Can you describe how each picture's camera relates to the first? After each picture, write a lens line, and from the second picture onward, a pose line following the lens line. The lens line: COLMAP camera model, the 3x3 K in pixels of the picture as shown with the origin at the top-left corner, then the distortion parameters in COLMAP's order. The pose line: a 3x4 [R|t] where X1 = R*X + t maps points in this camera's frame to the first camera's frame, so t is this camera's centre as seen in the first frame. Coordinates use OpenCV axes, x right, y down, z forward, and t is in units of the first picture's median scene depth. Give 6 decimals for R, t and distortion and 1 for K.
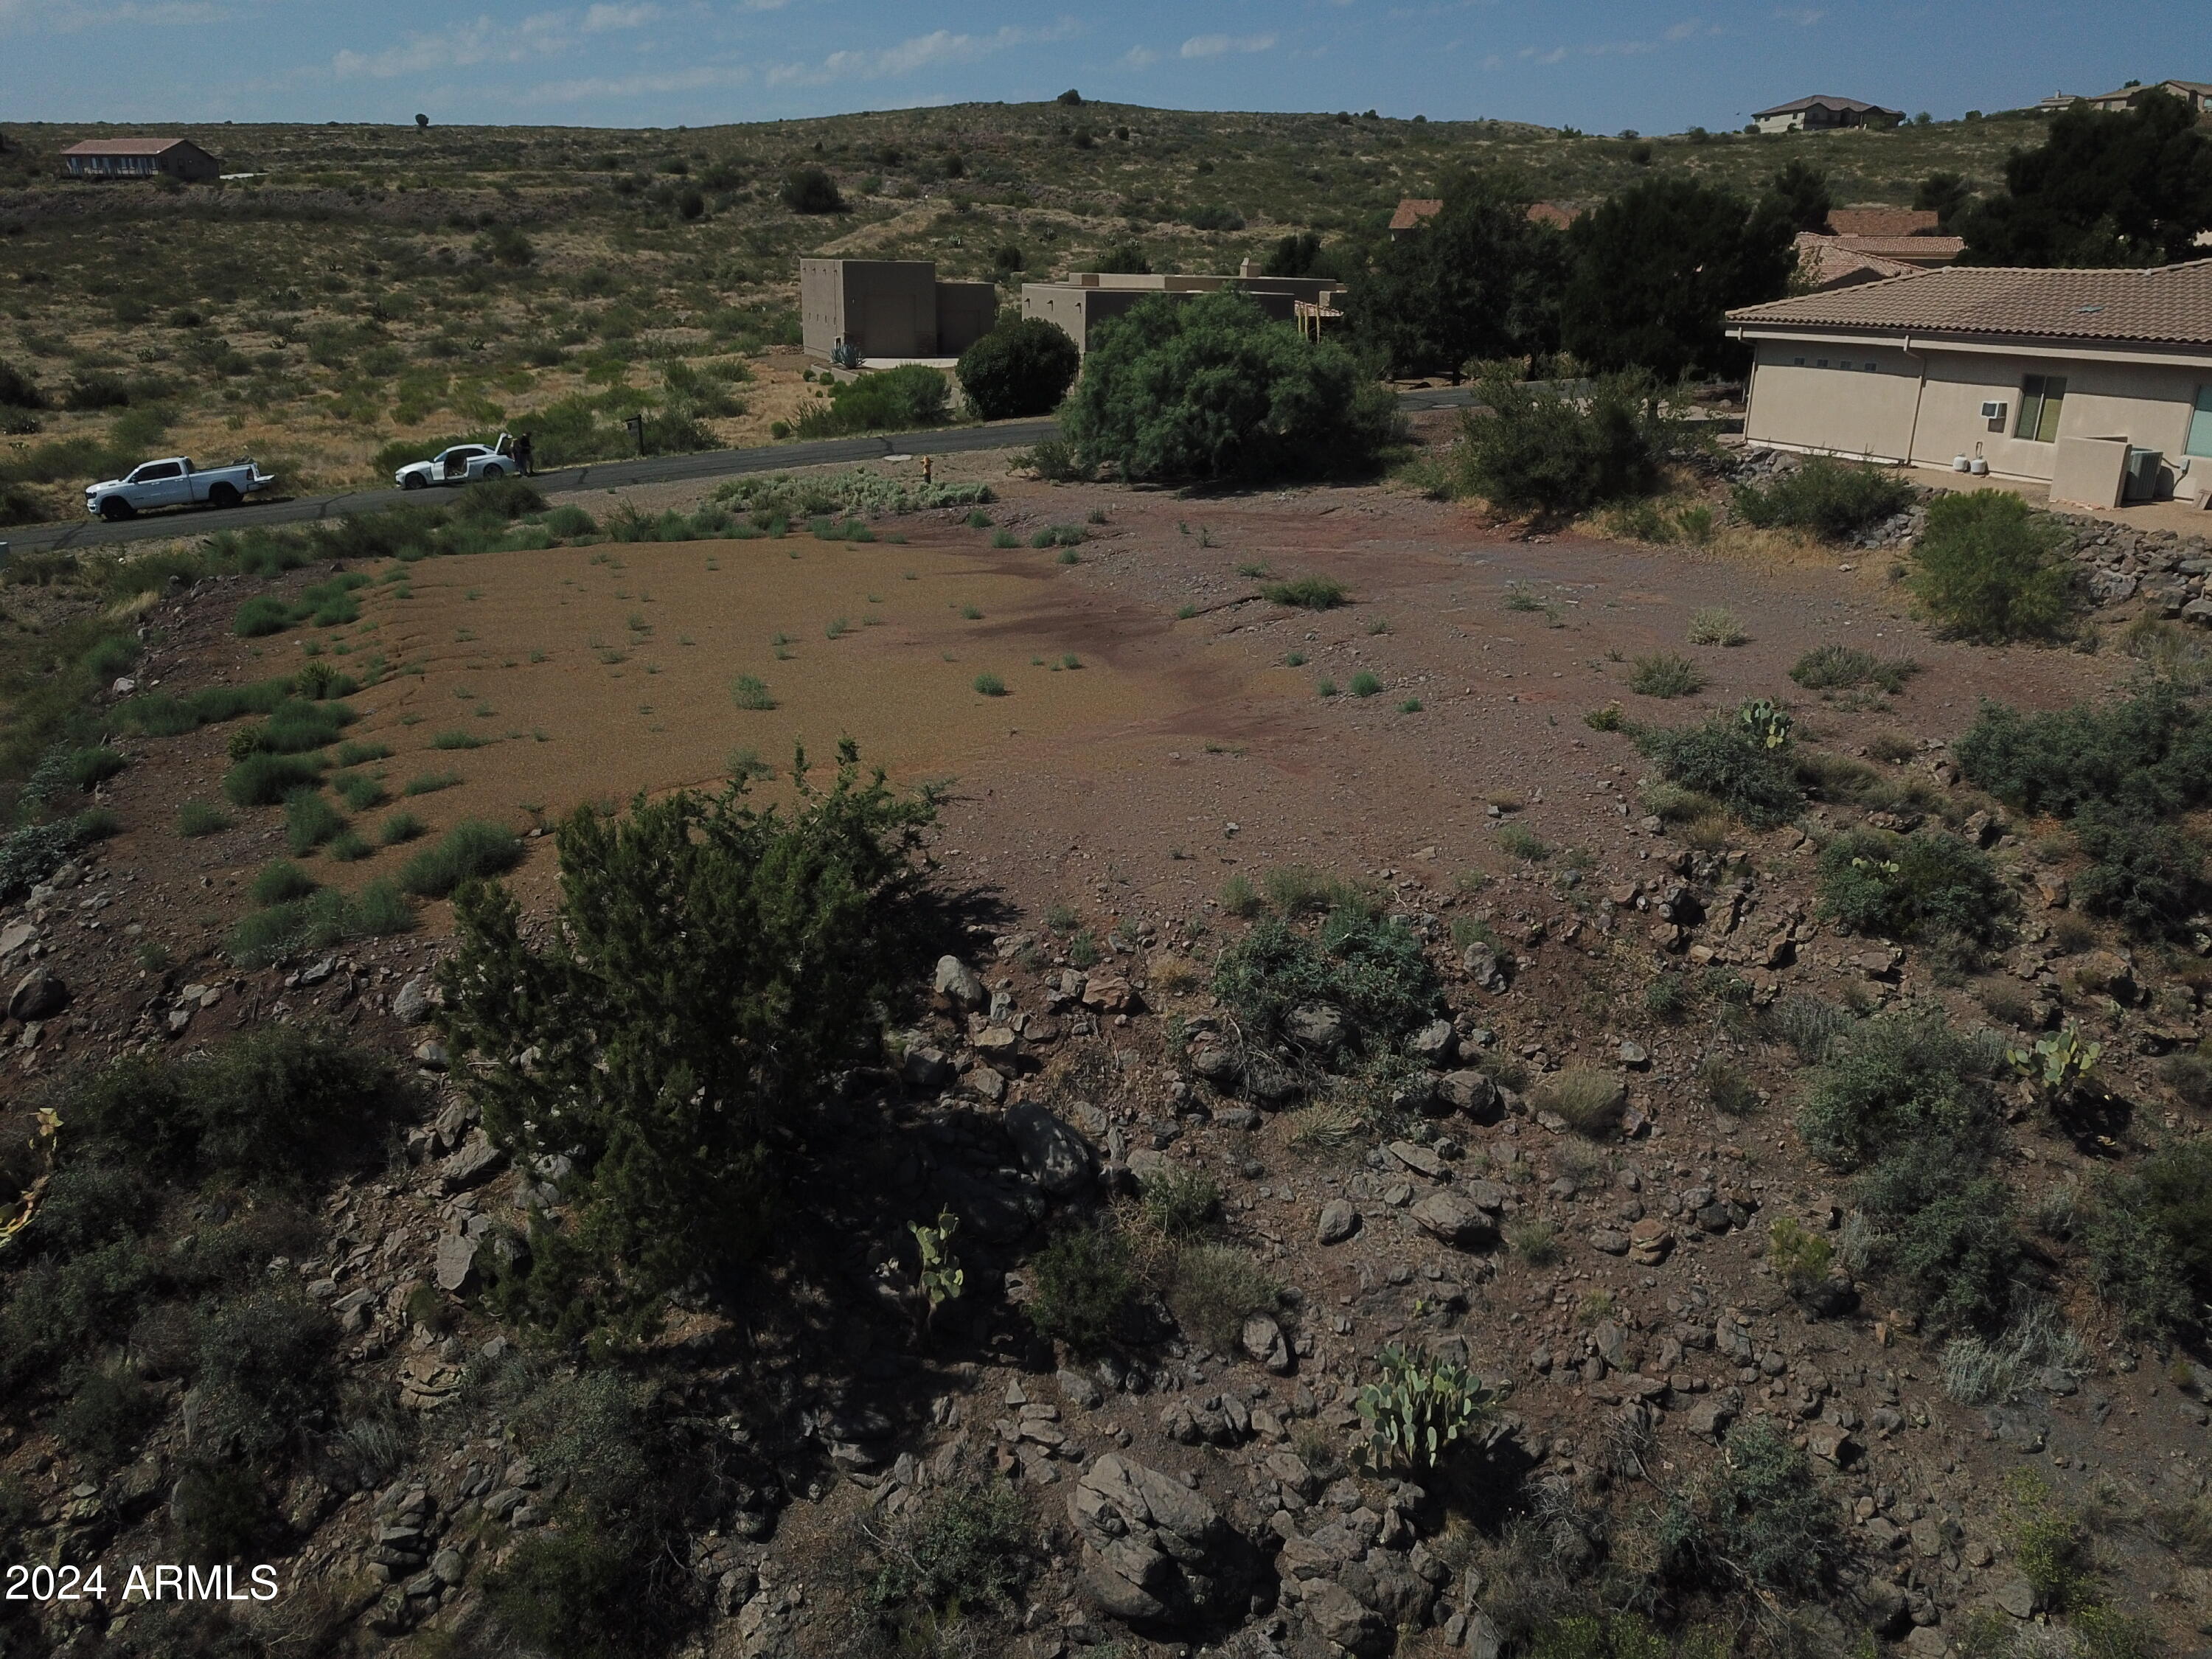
lens RADIAL K [[1670.3, 0, 1110.5], [0, 1670.3, 853.1], [0, 0, 1]] dist [0.005827, 0.001143]
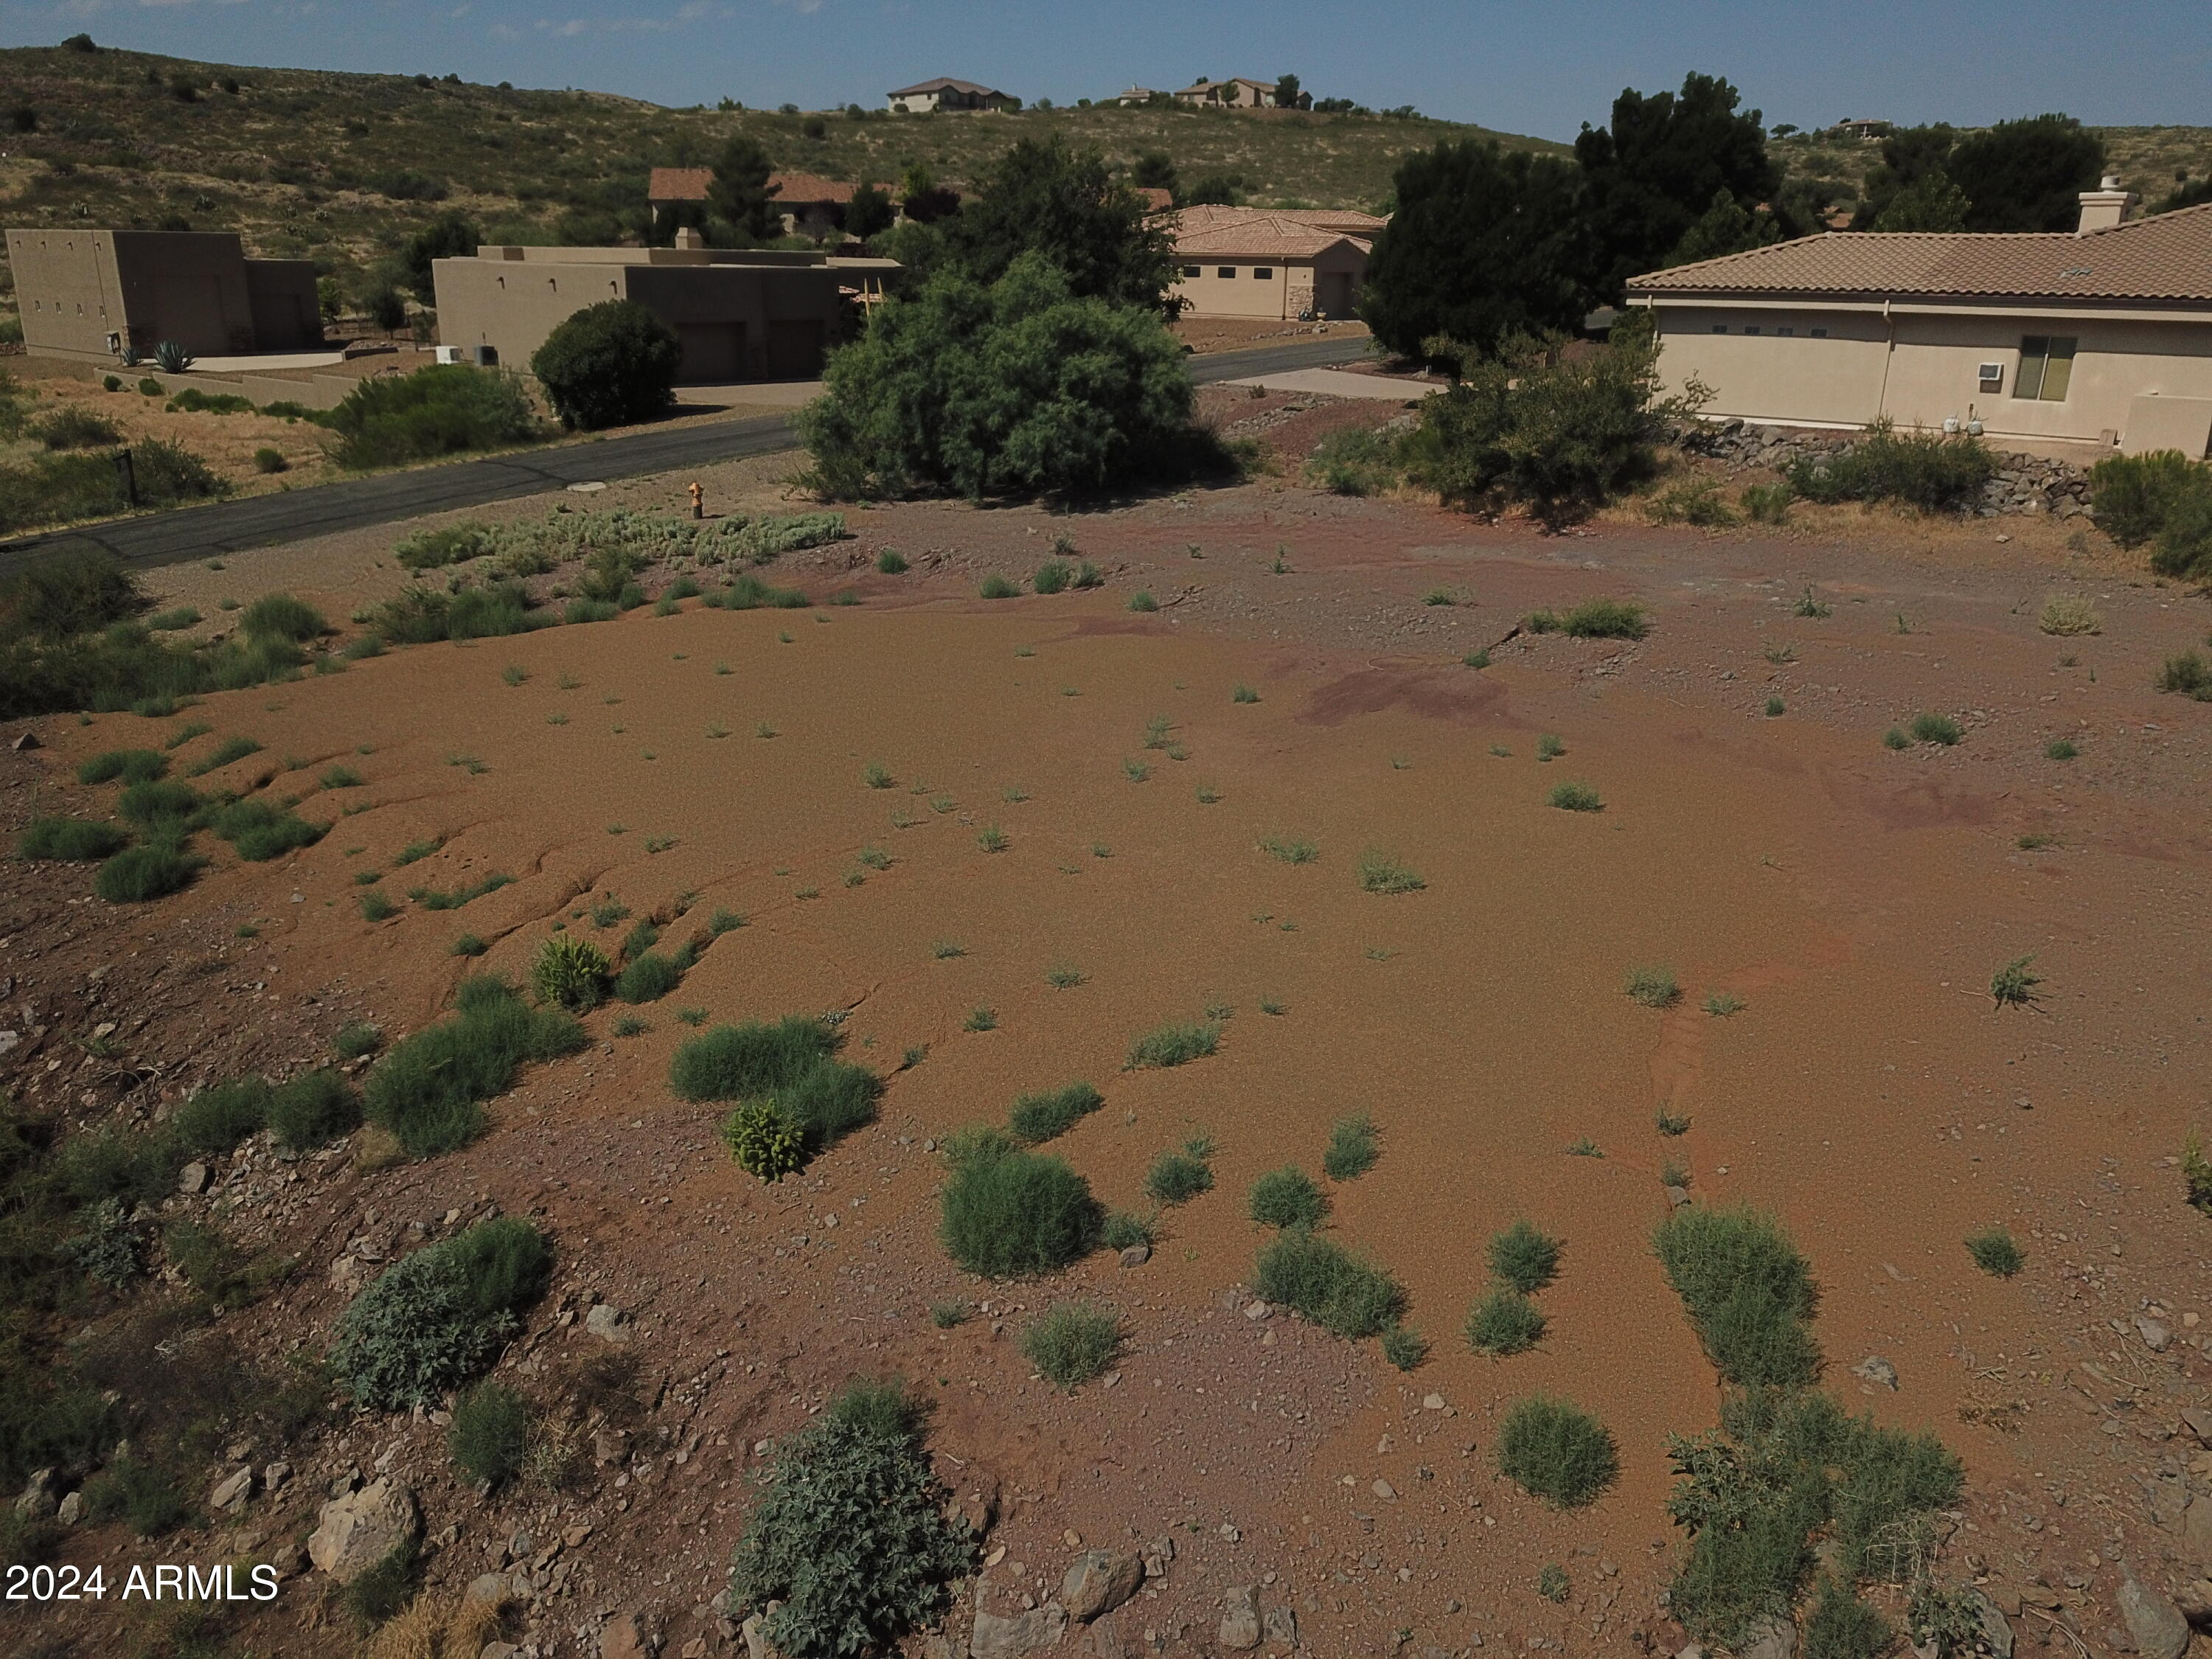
lens RADIAL K [[1707.9, 0, 1106.0], [0, 1707.9, 829.5], [0, 0, 1]] dist [0.000863, 0.000096]
pose [[0.876110, -0.158321, 0.455374, -0.079132], [0.161442, 0.986353, 0.032325, -0.019455], [-0.454277, 0.045196, 0.889713, 0.058861]]
